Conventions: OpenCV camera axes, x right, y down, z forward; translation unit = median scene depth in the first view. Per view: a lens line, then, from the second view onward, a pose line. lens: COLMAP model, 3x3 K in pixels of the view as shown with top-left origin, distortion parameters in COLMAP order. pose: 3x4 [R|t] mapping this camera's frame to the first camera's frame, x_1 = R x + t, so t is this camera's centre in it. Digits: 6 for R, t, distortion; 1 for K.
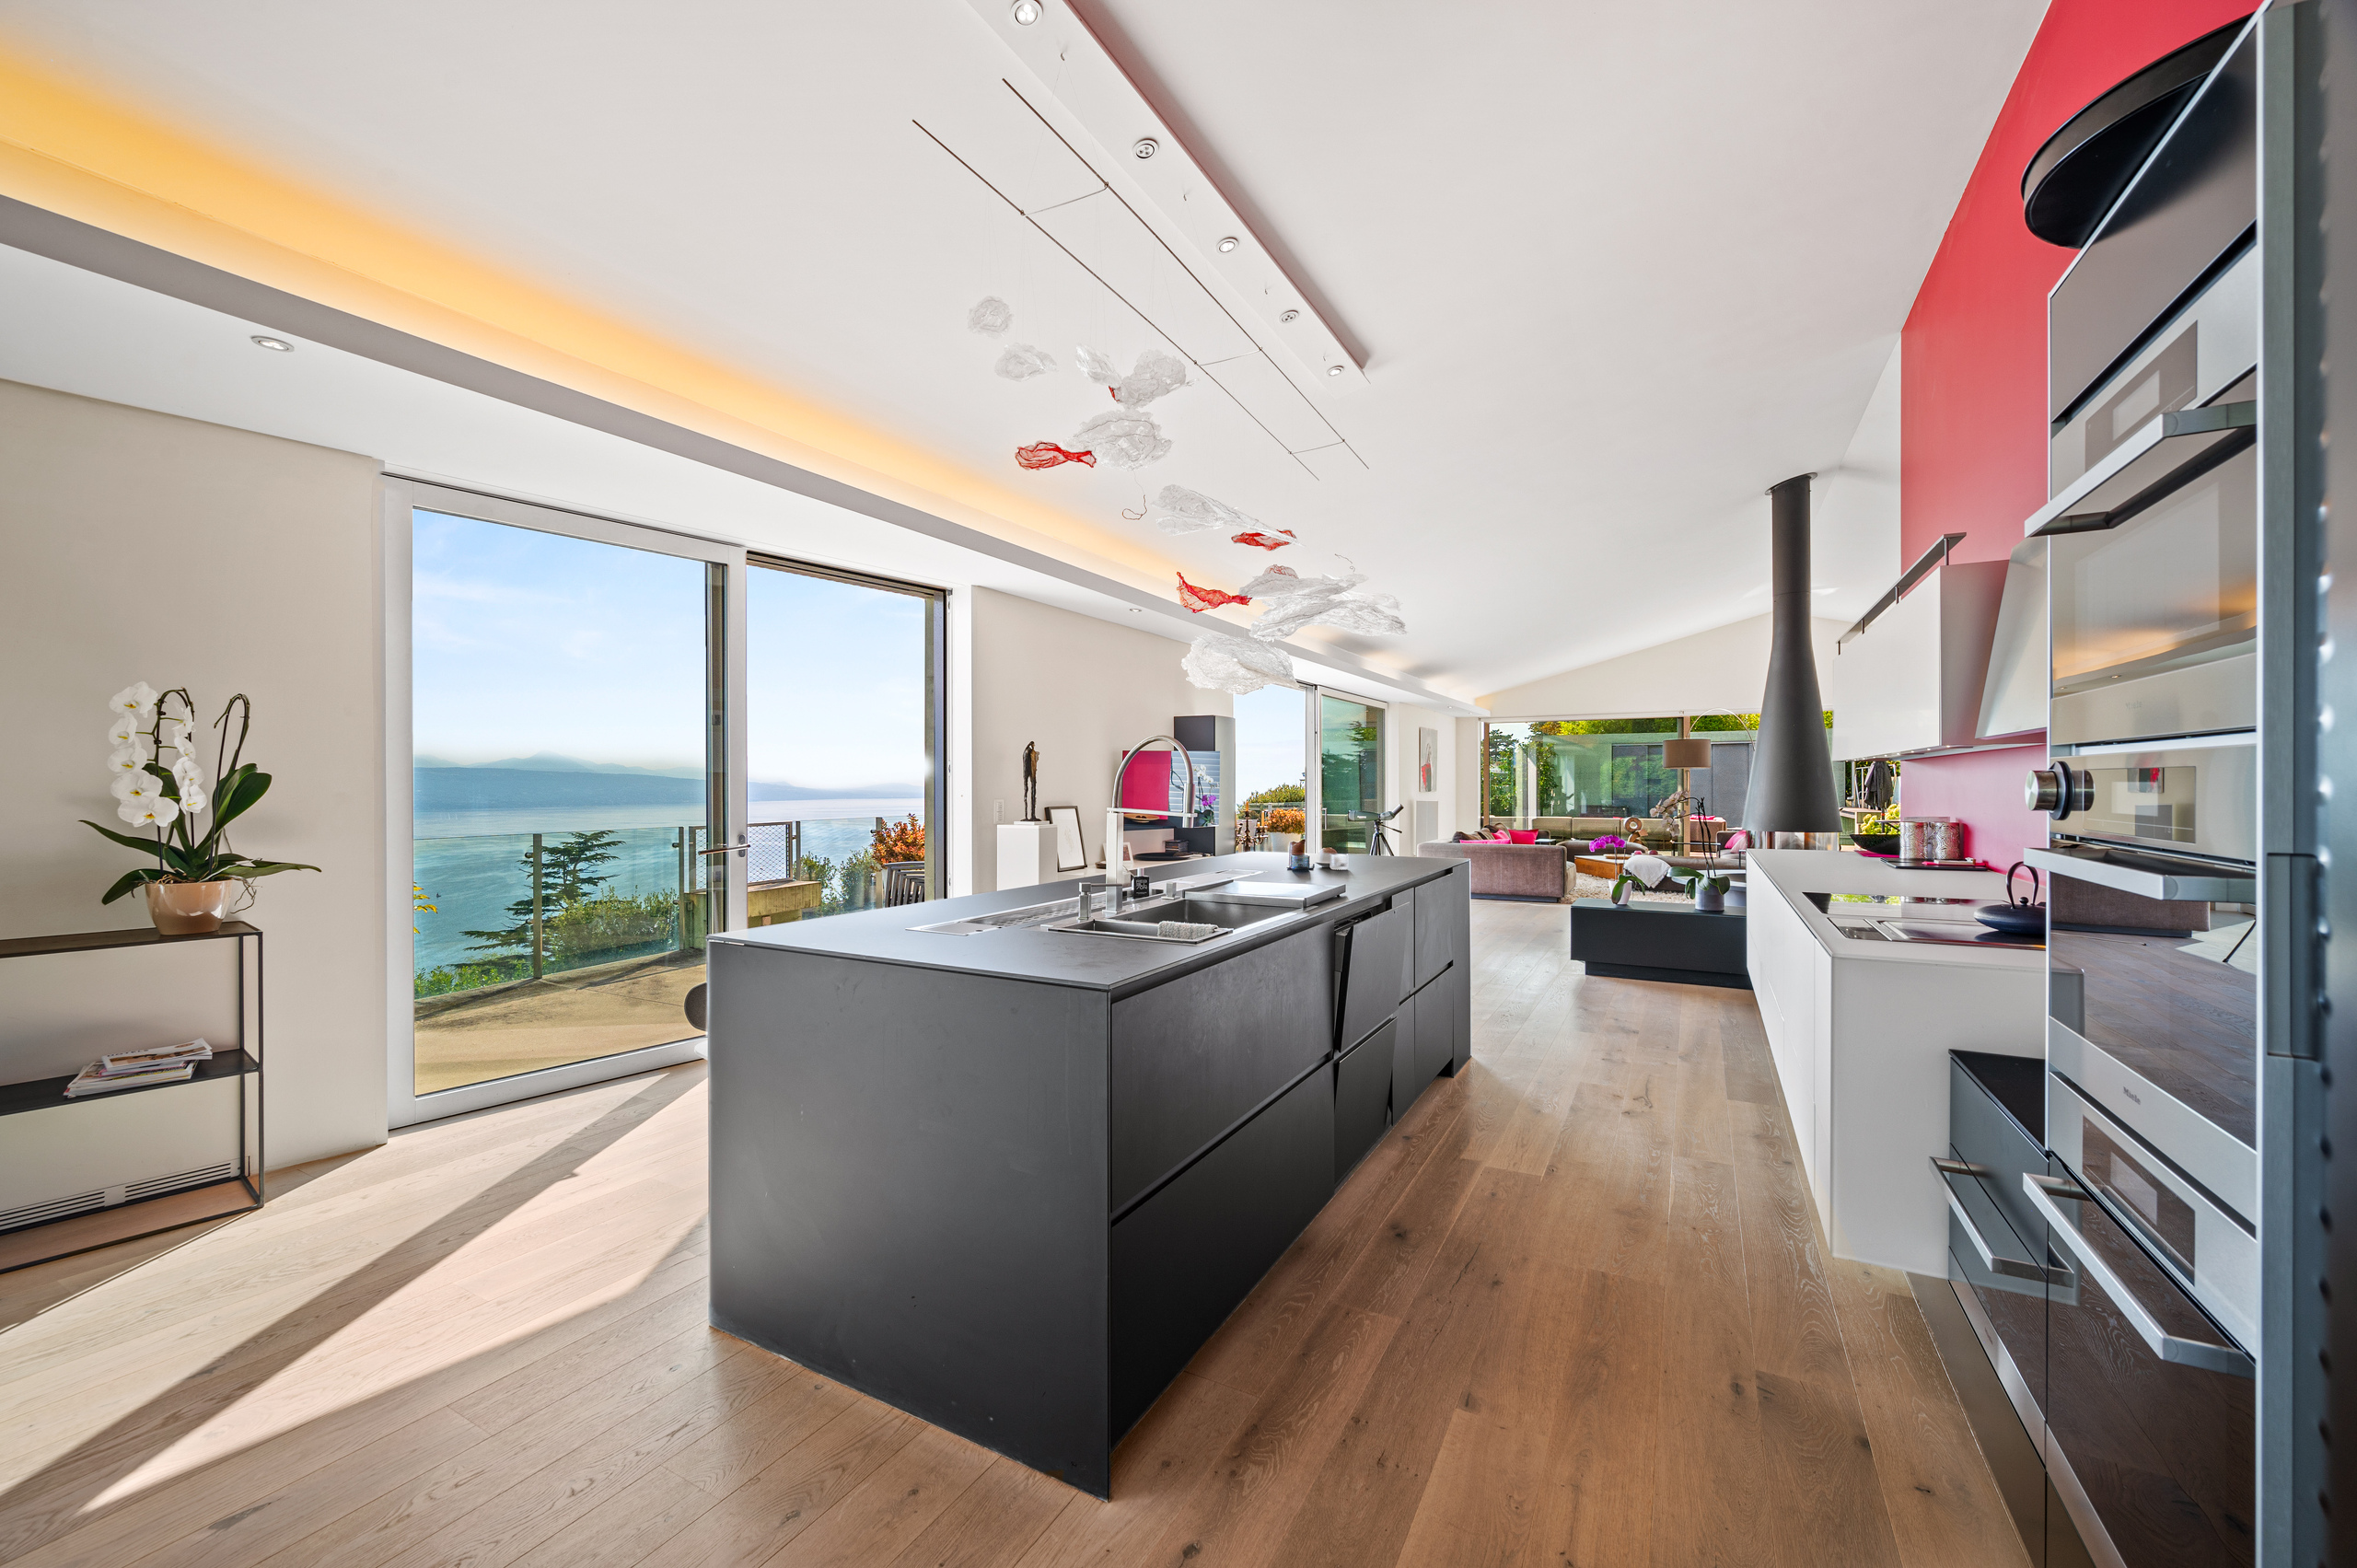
lens RADIAL K [[926.0, 0, 1179.8], [0, 926.0, 779.6], [0, 0, 1]] dist [-0.003184, -0.000134]
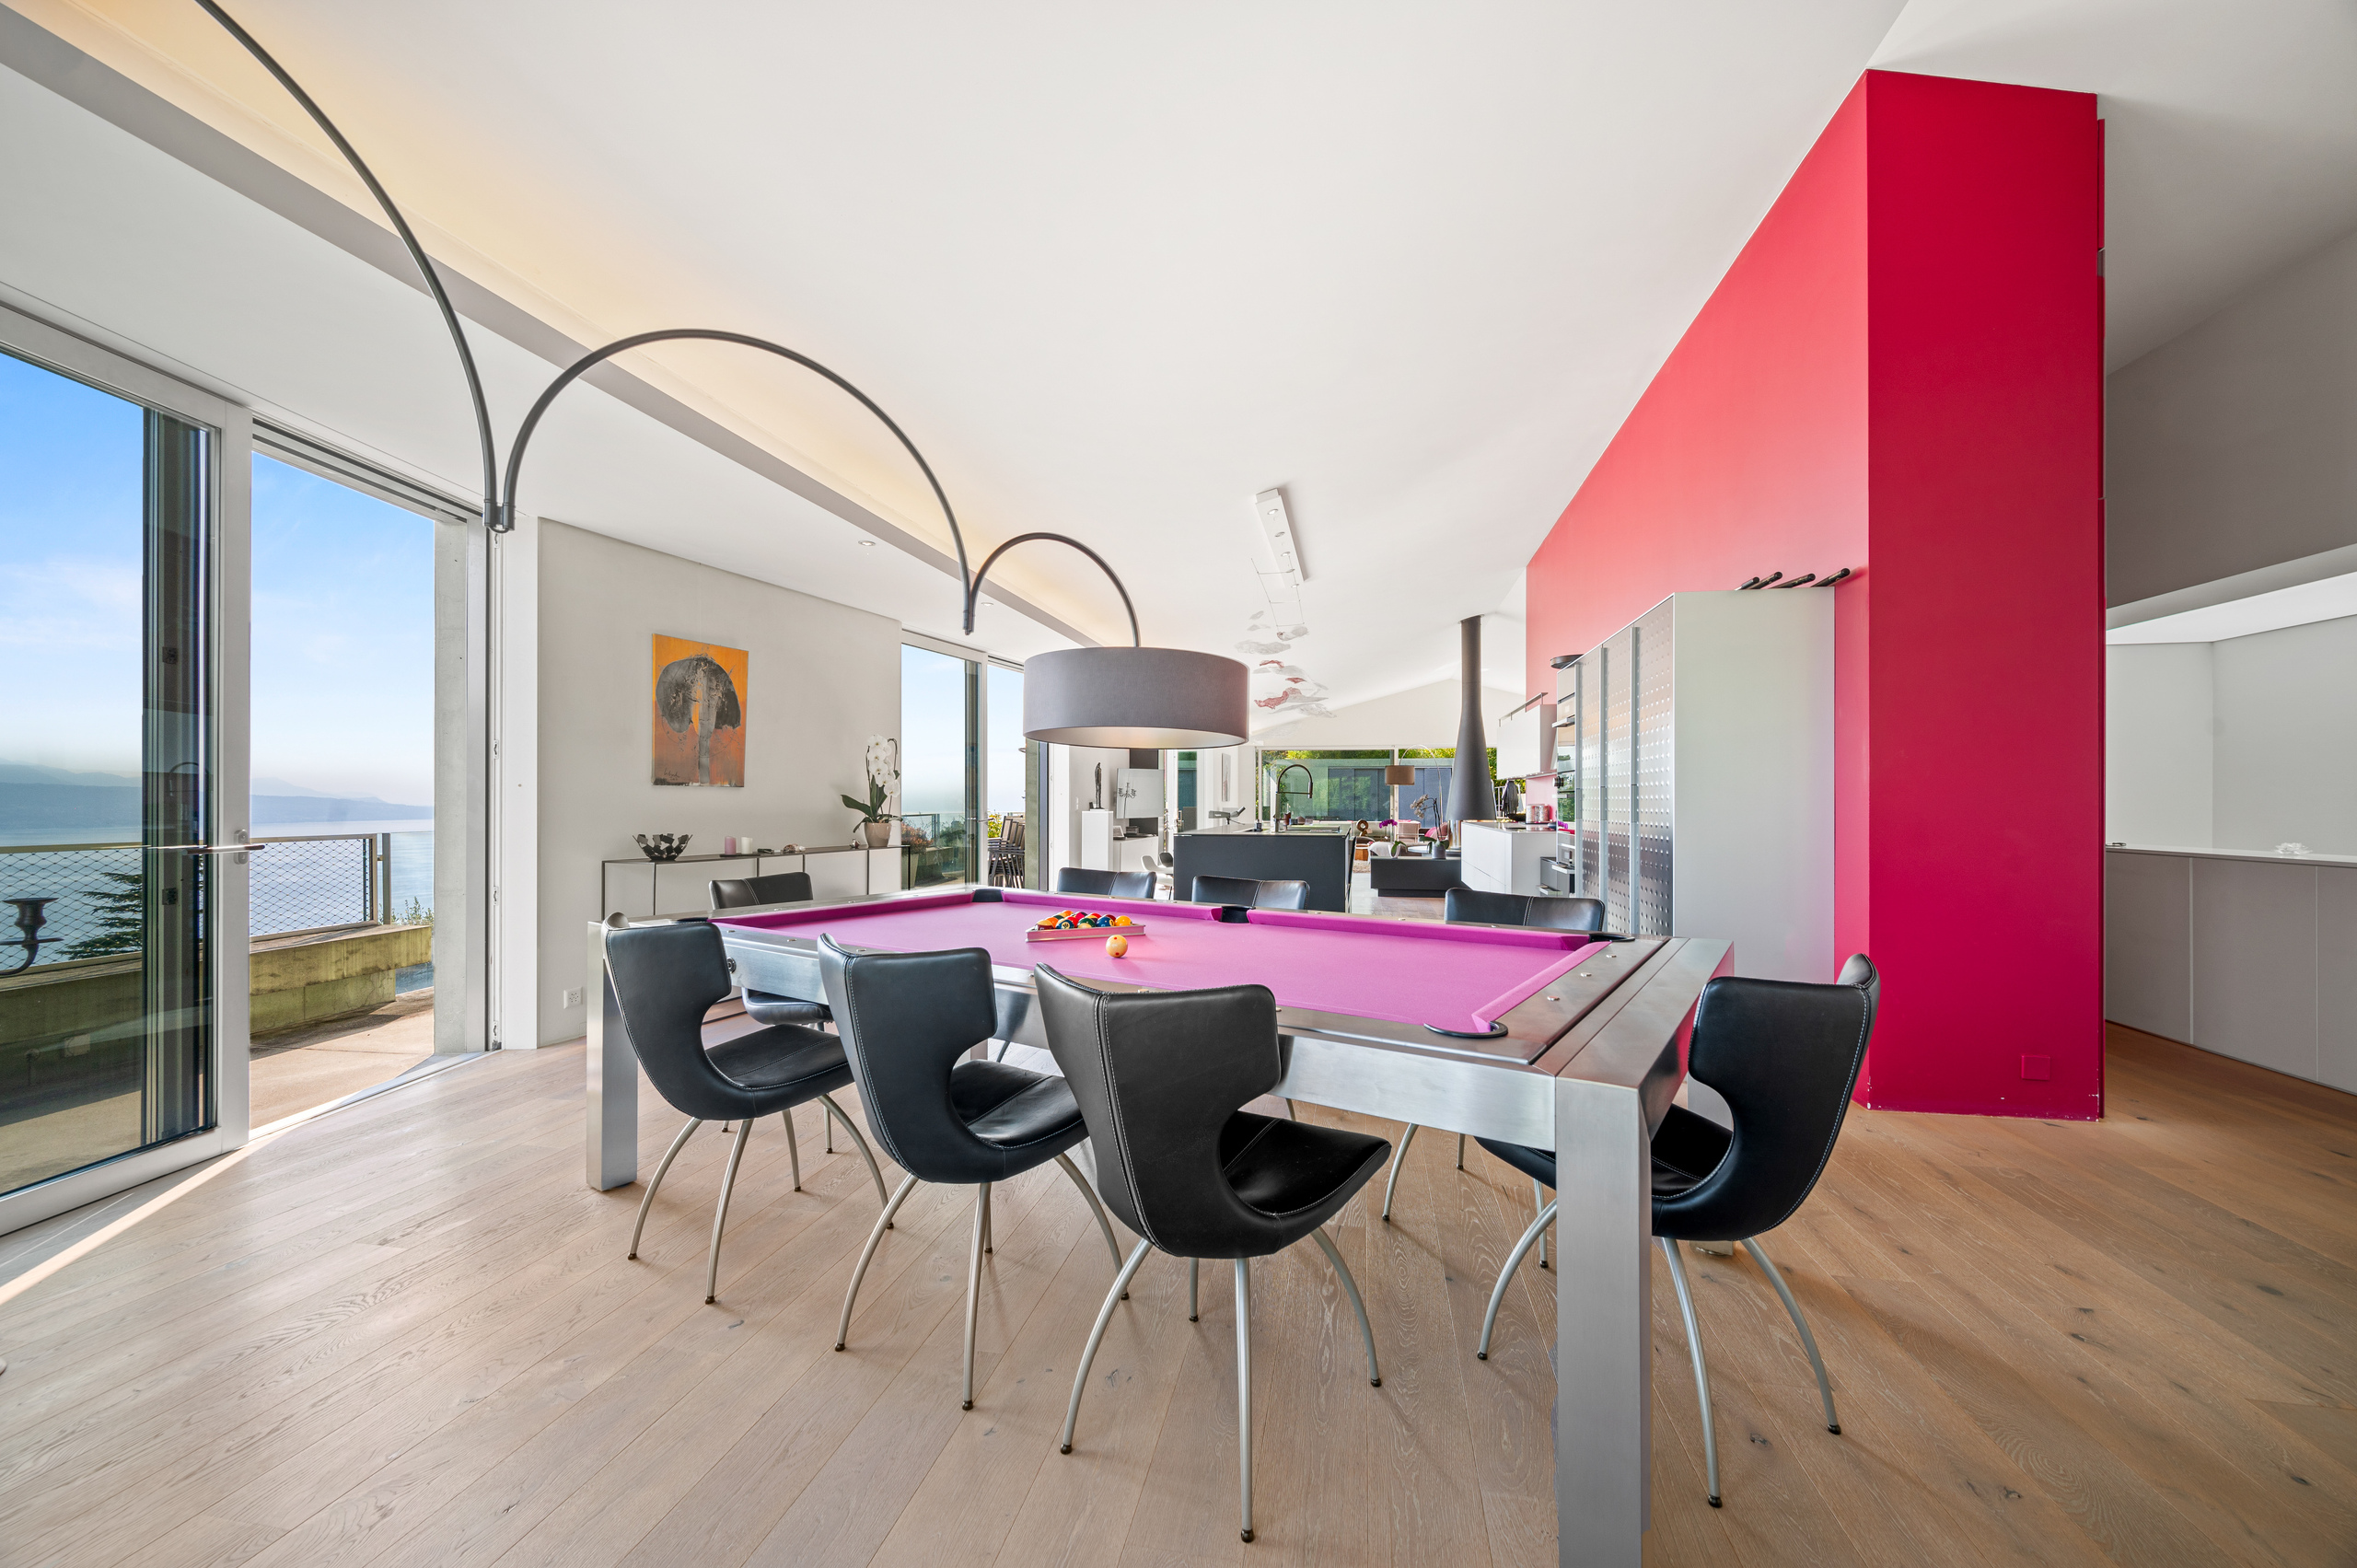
lens RADIAL K [[926.0, 0, 1185.5], [0, 926.0, 794.8], [0, 0, 1]] dist [-0.003184, -0.000134]
pose [[0.950876, 0.005173, 0.309530, -0.431414], [-0.004148, 0.999984, -0.003969, 0.020012], [-0.309545, 0.002490, 0.950881, -0.541411]]
